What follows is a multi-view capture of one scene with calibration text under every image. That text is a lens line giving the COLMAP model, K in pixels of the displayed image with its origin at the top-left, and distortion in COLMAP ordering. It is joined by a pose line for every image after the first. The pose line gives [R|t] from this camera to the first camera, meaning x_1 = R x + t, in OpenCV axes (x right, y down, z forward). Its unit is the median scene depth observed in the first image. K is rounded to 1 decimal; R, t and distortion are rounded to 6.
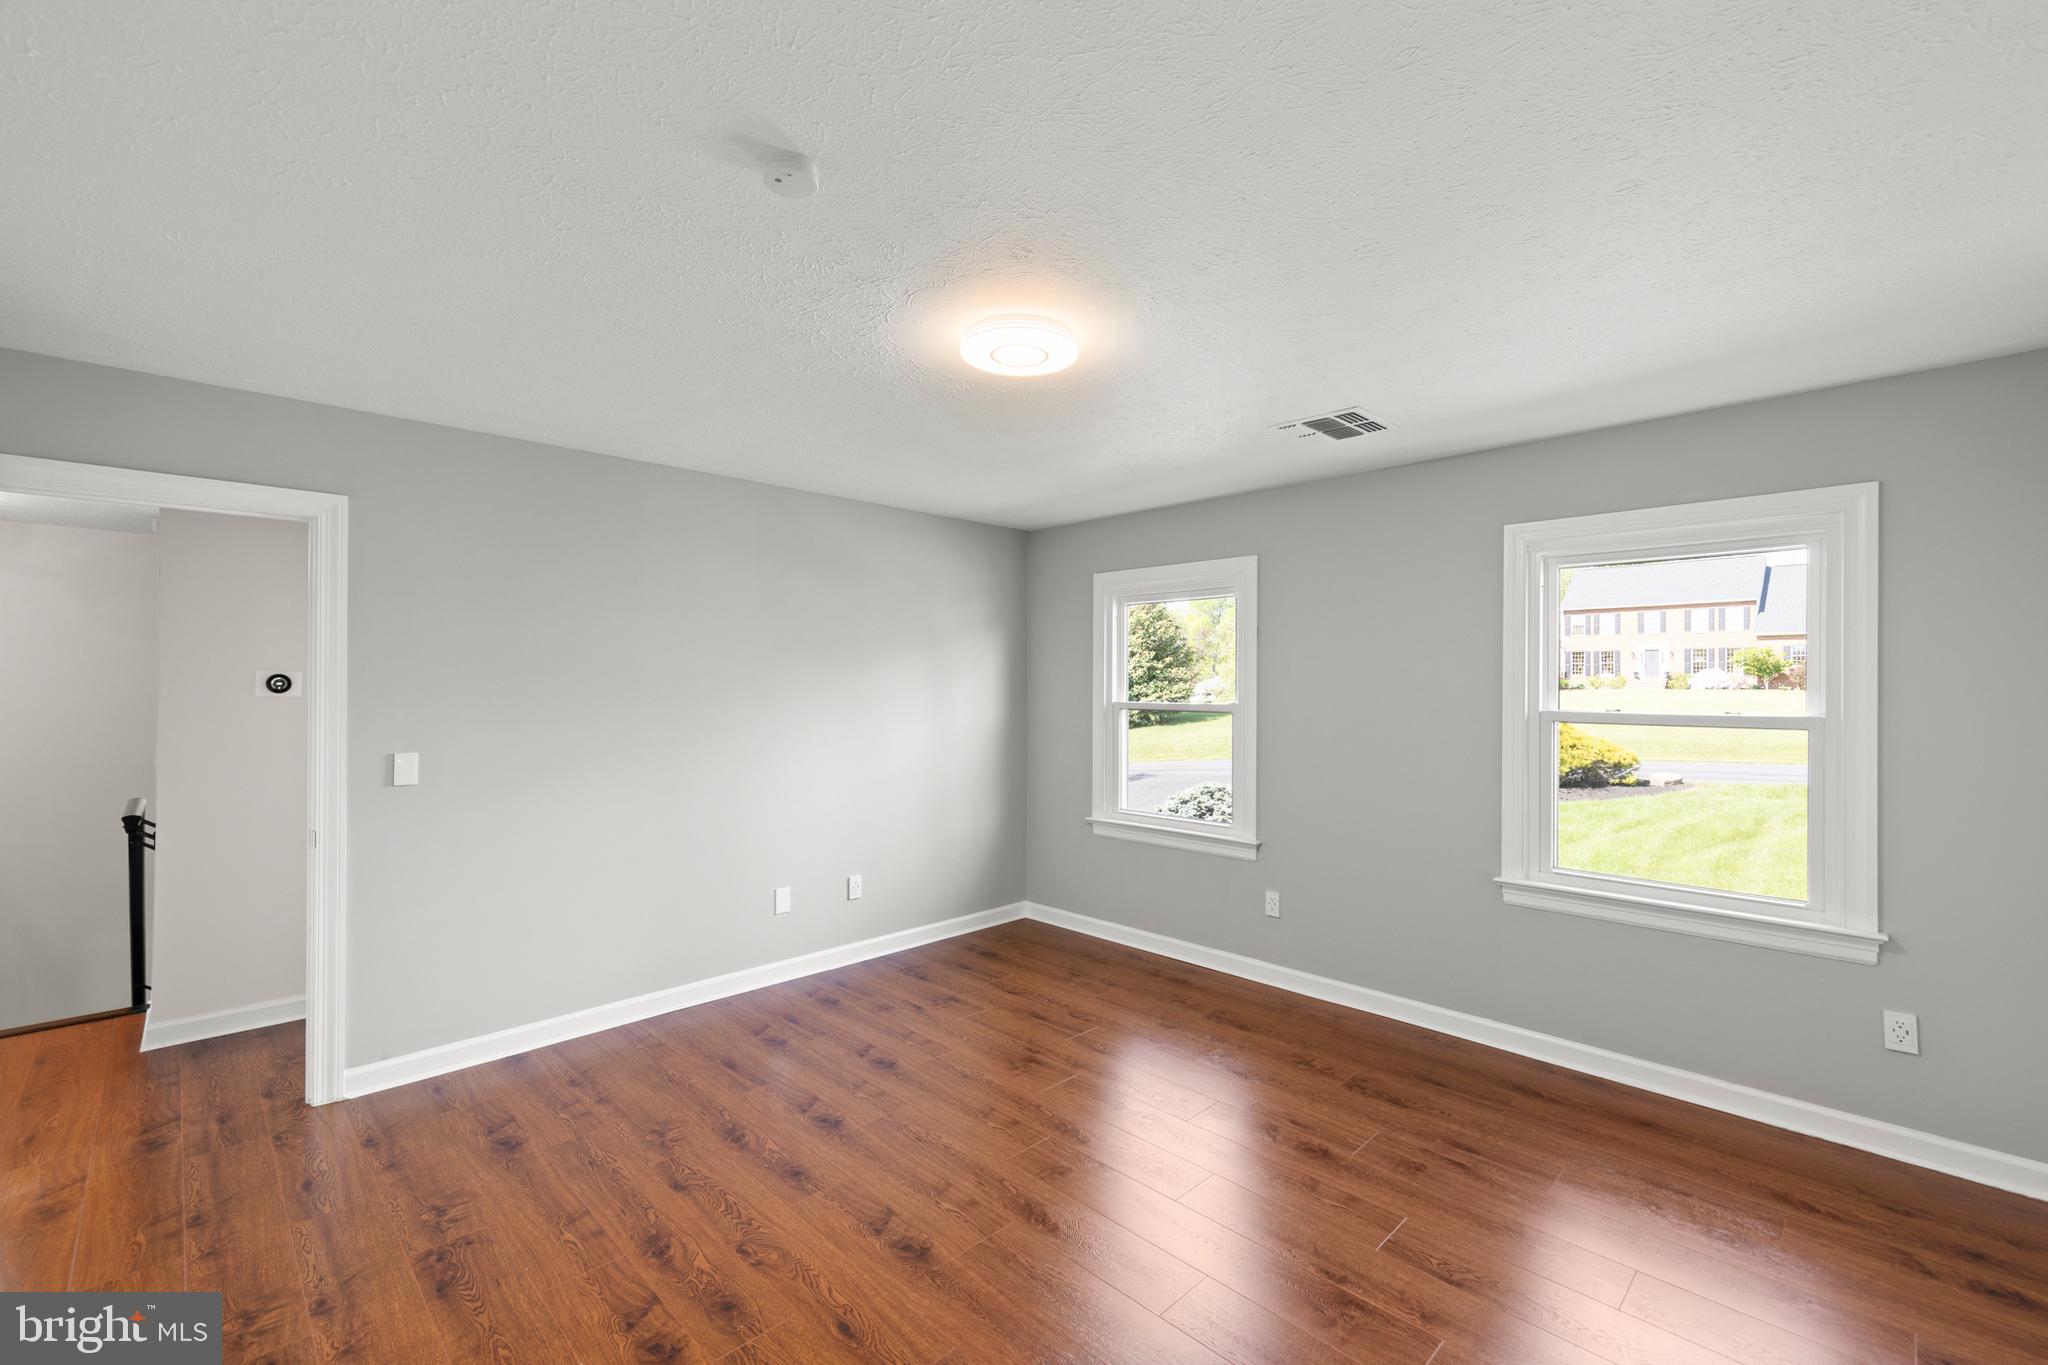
lens RADIAL K [[880.3, 0, 1022.4], [0, 880.3, 687.6], [0, 0, 1]] dist [0.011079, -0.001605]
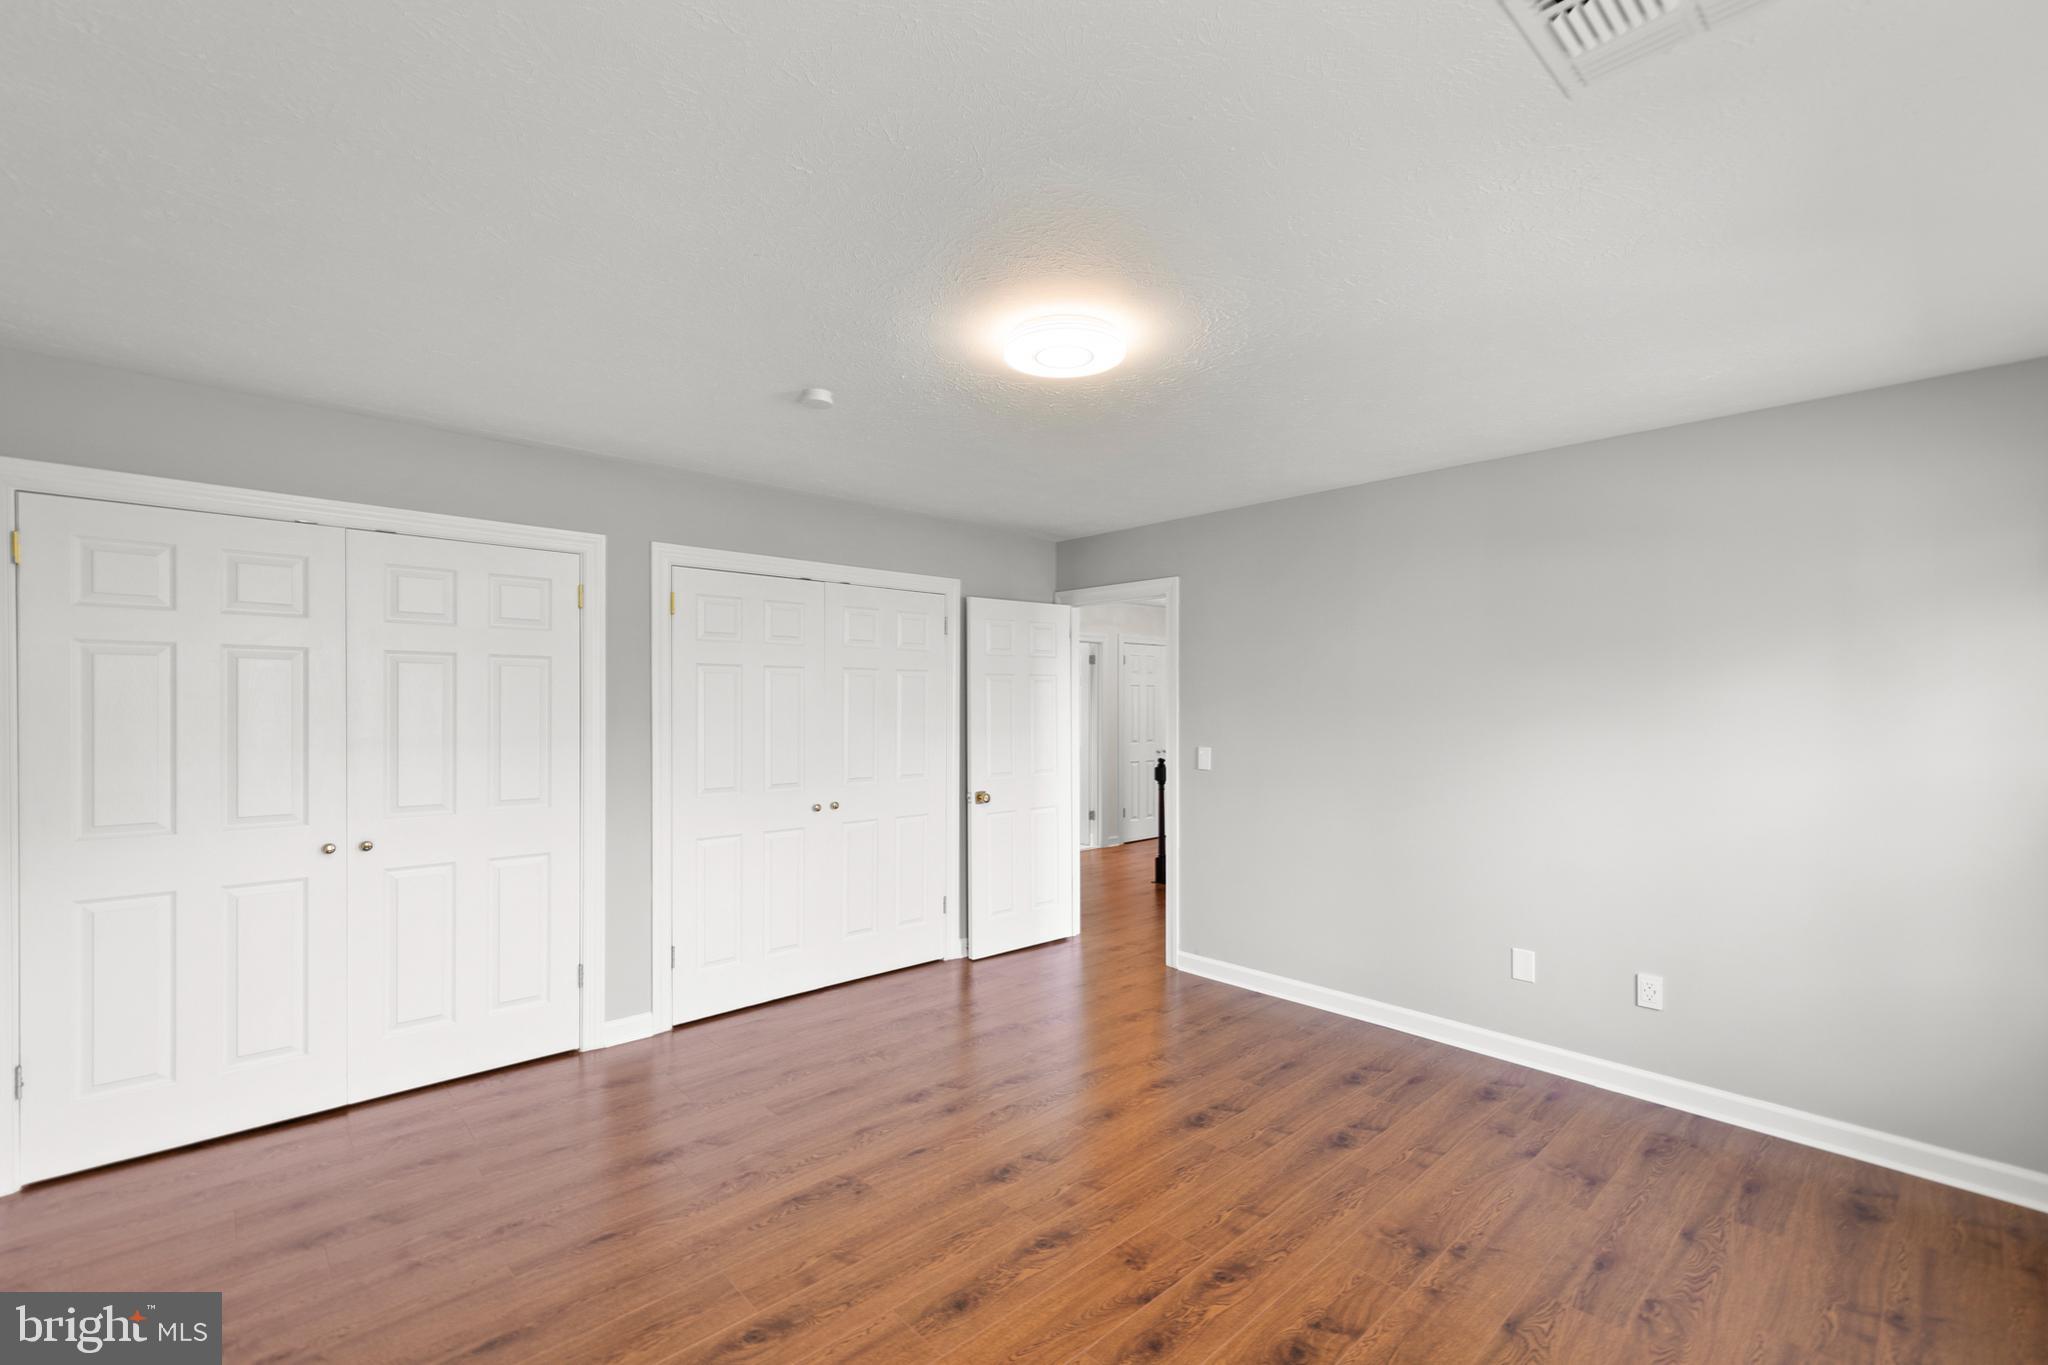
lens RADIAL K [[880.3, 0, 1016.4], [0, 880.3, 697.0], [0, 0, 1]] dist [0.011079, -0.001605]
pose [[-0.047540, -0.007247, -0.998843, 0.644716], [-0.003299, 0.999969, -0.007098, 0.002759], [0.998864, 0.002958, -0.047563, 0.651672]]
